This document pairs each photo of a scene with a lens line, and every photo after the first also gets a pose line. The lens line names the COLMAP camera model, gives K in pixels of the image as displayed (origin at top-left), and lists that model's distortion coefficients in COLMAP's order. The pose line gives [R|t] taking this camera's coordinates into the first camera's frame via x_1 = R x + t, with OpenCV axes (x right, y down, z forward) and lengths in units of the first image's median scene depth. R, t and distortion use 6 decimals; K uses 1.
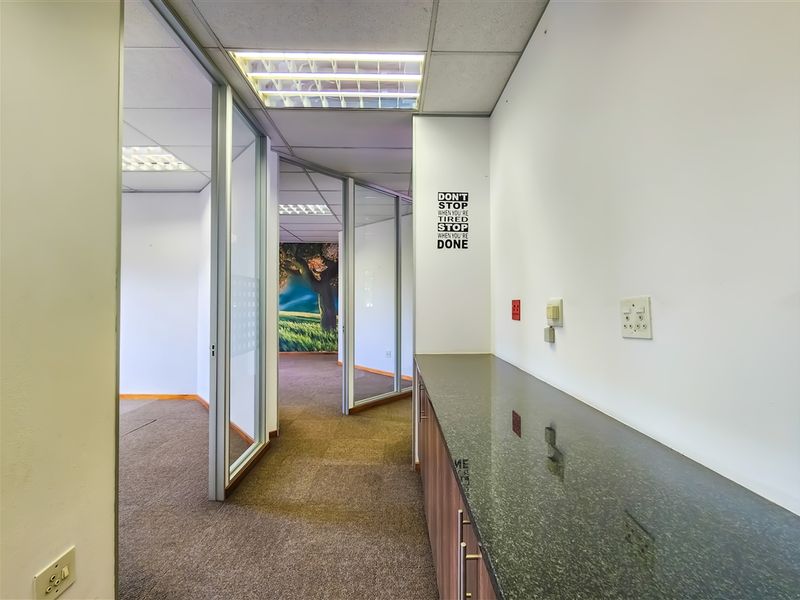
lens RADIAL K [[327.9, 0, 403.2], [0, 327.9, 300.0], [0, 0, 1]] dist [-0.007297, 0.000040]
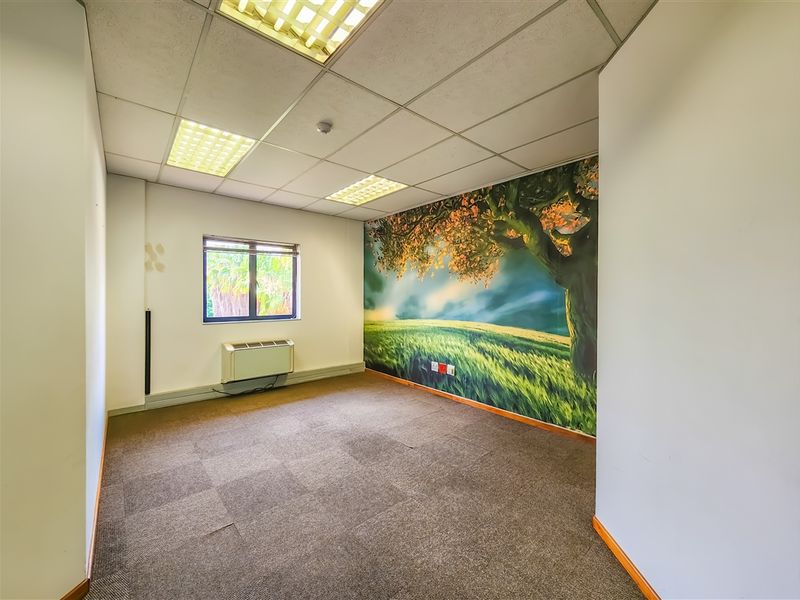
lens RADIAL K [[327.9, 0, 403.6], [0, 327.9, 296.4], [0, 0, 1]] dist [-0.007297, 0.000040]
pose [[0.576532, 0.007659, -0.817039, -0.039186], [0.004698, 0.999908, 0.012688, -0.014818], [0.817061, -0.011153, 0.576443, 0.599946]]
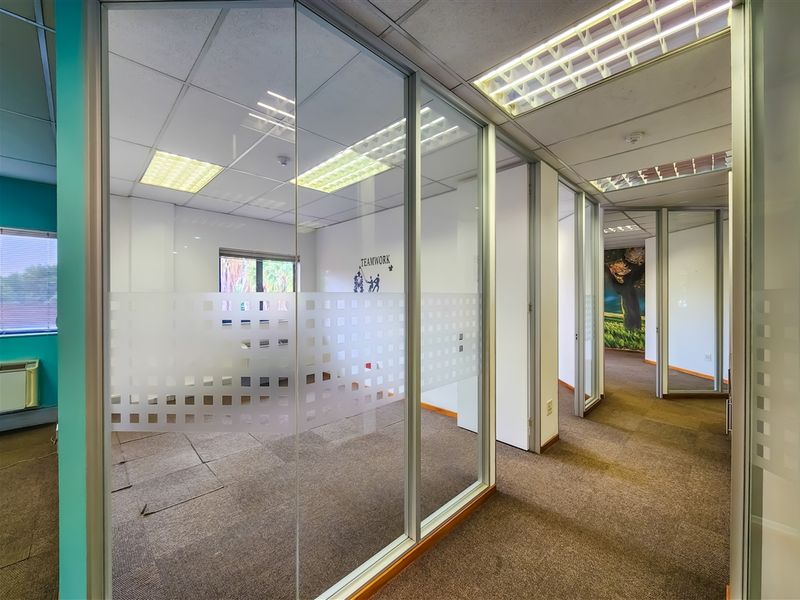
lens RADIAL K [[327.9, 0, 393.7], [0, 327.9, 297.7], [0, 0, 1]] dist [-0.007297, 0.000040]
pose [[0.679358, 0.000128, -0.733807, 0.023697], [0.006464, 0.999960, 0.006159, -0.023439], [0.733778, -0.008928, 0.679330, -0.288428]]
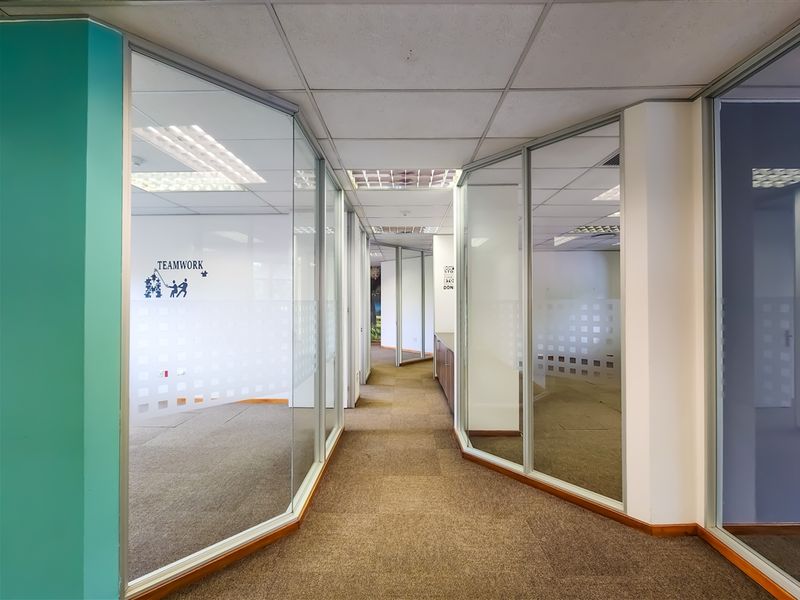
lens RADIAL K [[327.9, 0, 398.4], [0, 327.9, 300.6], [0, 0, 1]] dist [-0.007297, 0.000040]
pose [[0.998451, -0.001702, -0.055604, -0.029807], [0.001815, 0.999996, 0.001989, -0.025196], [0.055600, -0.002087, 0.998451, -0.472185]]
